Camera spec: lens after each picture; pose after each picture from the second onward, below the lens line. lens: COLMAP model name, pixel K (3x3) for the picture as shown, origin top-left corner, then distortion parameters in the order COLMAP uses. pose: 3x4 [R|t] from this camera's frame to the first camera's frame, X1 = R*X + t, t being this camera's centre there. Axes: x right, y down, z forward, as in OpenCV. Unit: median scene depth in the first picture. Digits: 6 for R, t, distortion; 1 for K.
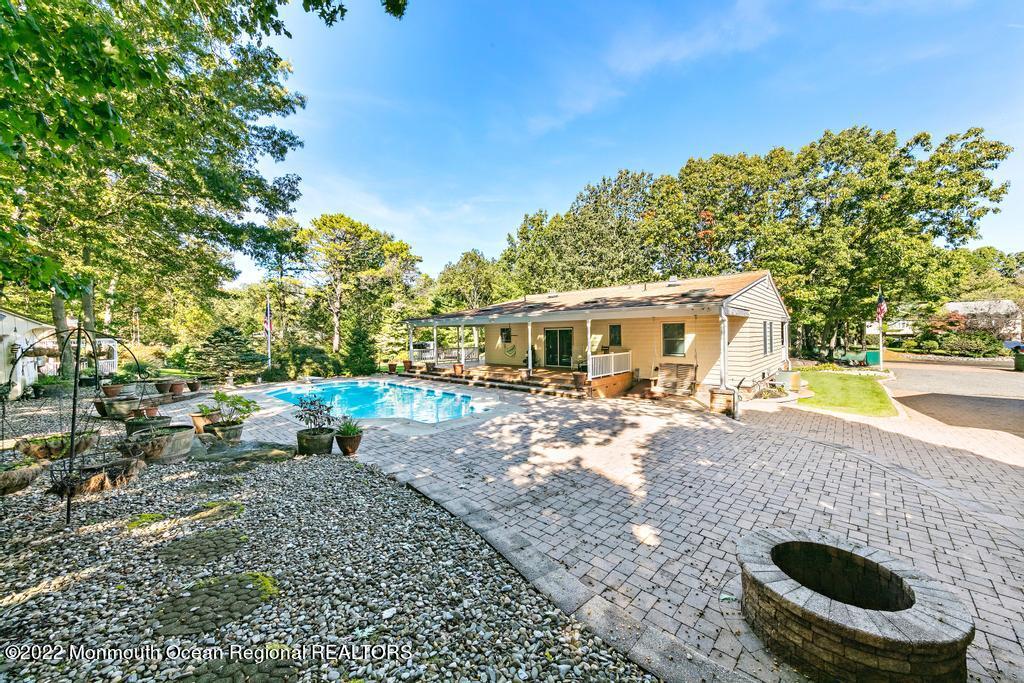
lens RADIAL K [[381.7, 0, 513.7], [0, 381.7, 340.6], [0, 0, 1]] dist [0.000118, -0.000065]
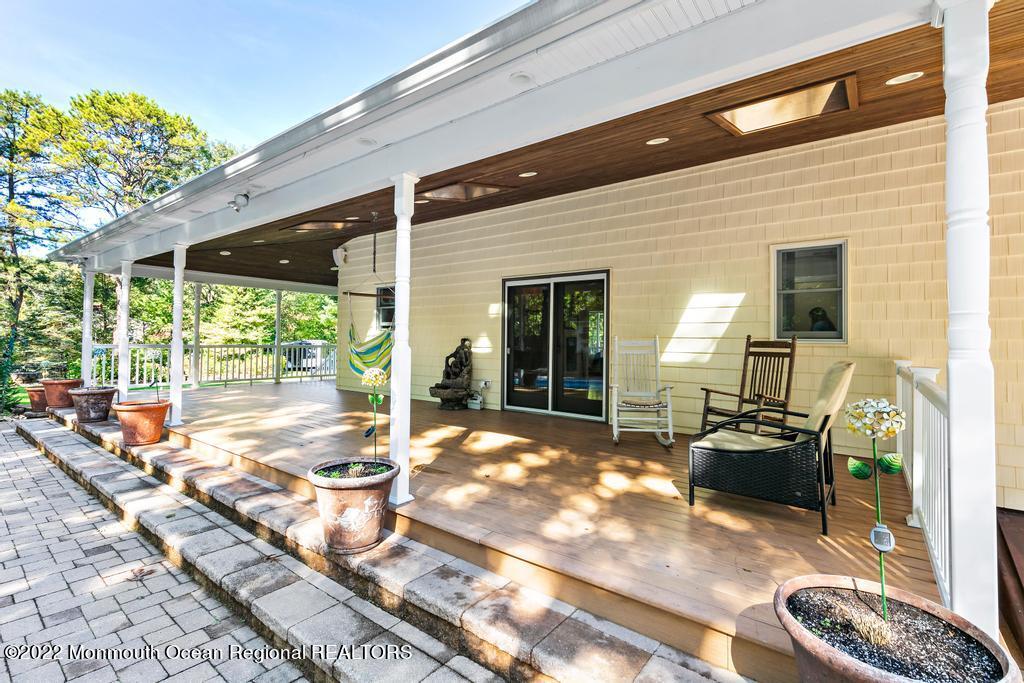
lens RADIAL K [[465.5, 0, 512.0], [0, 465.5, 341.5], [0, 0, 1]] dist [0.000079, -0.000025]
pose [[0.997333, 0.022479, 0.069433, 0.031575], [-0.021476, 0.999654, -0.015166, 0.010649], [-0.069750, 0.013635, 0.997471, 0.320800]]
